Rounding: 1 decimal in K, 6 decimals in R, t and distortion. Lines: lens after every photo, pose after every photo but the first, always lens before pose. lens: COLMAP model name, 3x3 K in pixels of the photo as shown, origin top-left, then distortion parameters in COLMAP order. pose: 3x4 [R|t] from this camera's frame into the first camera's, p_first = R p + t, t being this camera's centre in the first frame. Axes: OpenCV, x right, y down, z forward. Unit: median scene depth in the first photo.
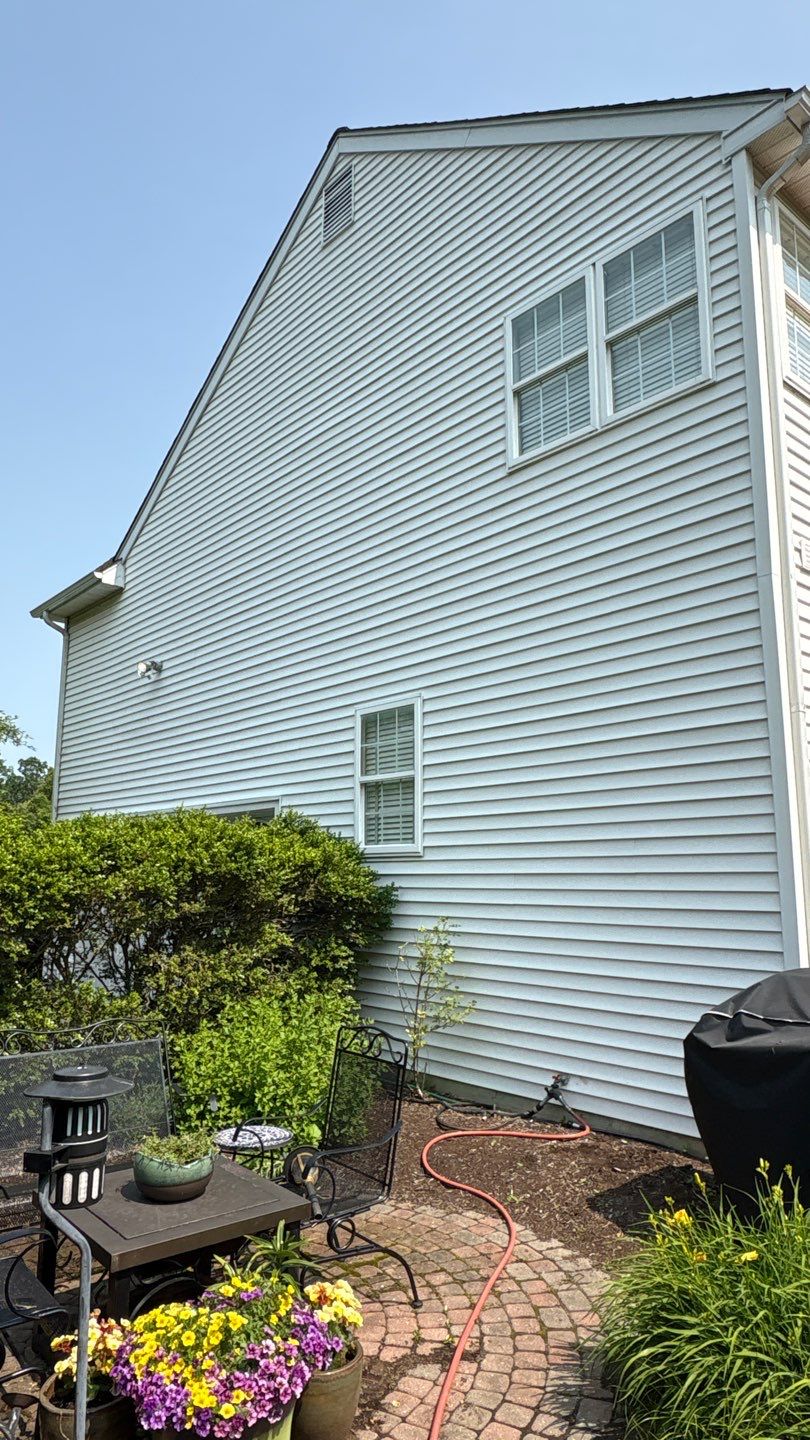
lens RADIAL K [[928.3, 0, 405.0], [0, 928.3, 720.0], [0, 0, 1]] dist [0.019612, -0.000681]
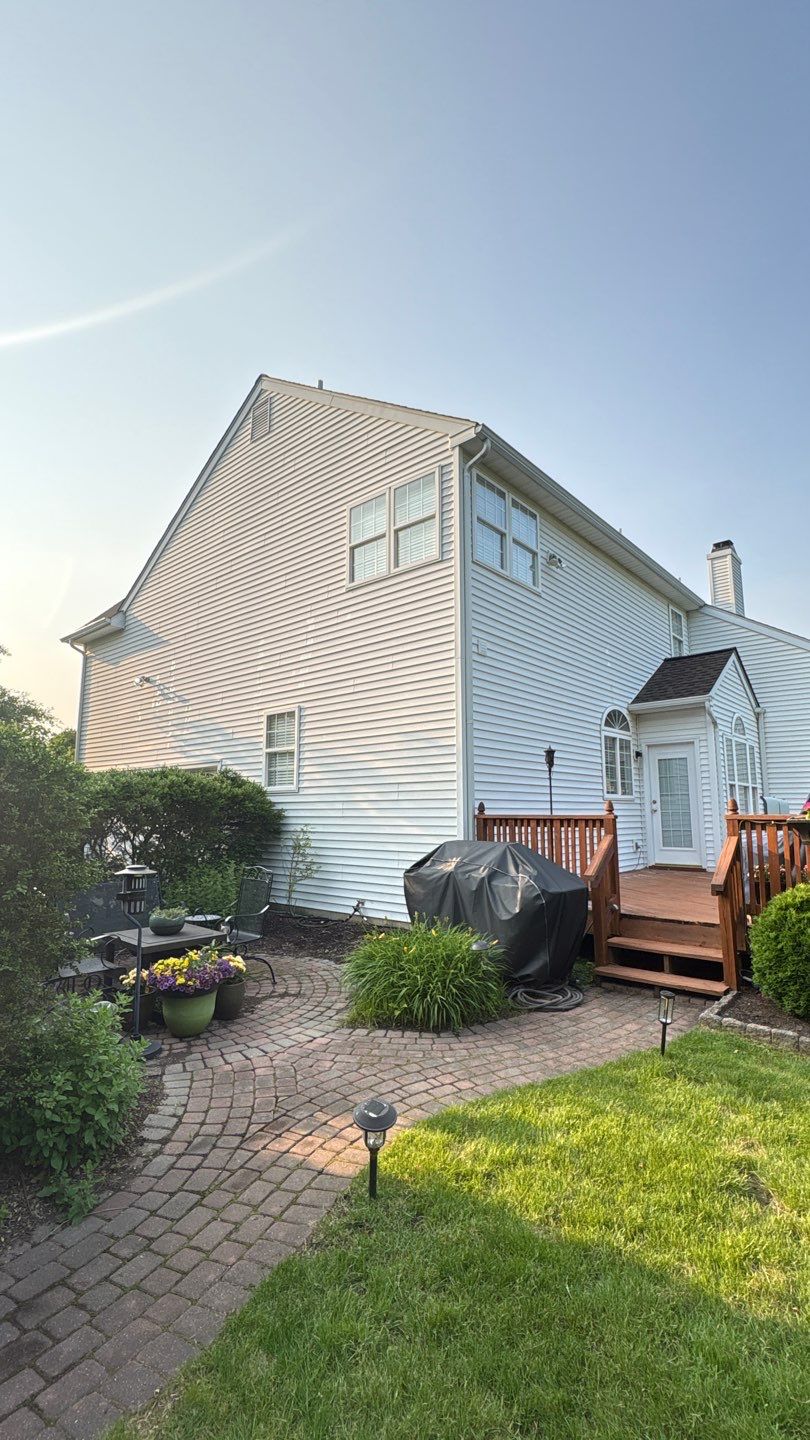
lens RADIAL K [[643.3, 0, 405.0], [0, 643.3, 720.0], [0, 0, 1]] dist [-0.000625, -0.000059]
pose [[0.990228, 0.018300, 0.138249, 0.051590], [-0.021932, 0.999452, 0.024796, -0.036220], [-0.137720, -0.027586, 0.990087, -0.309356]]
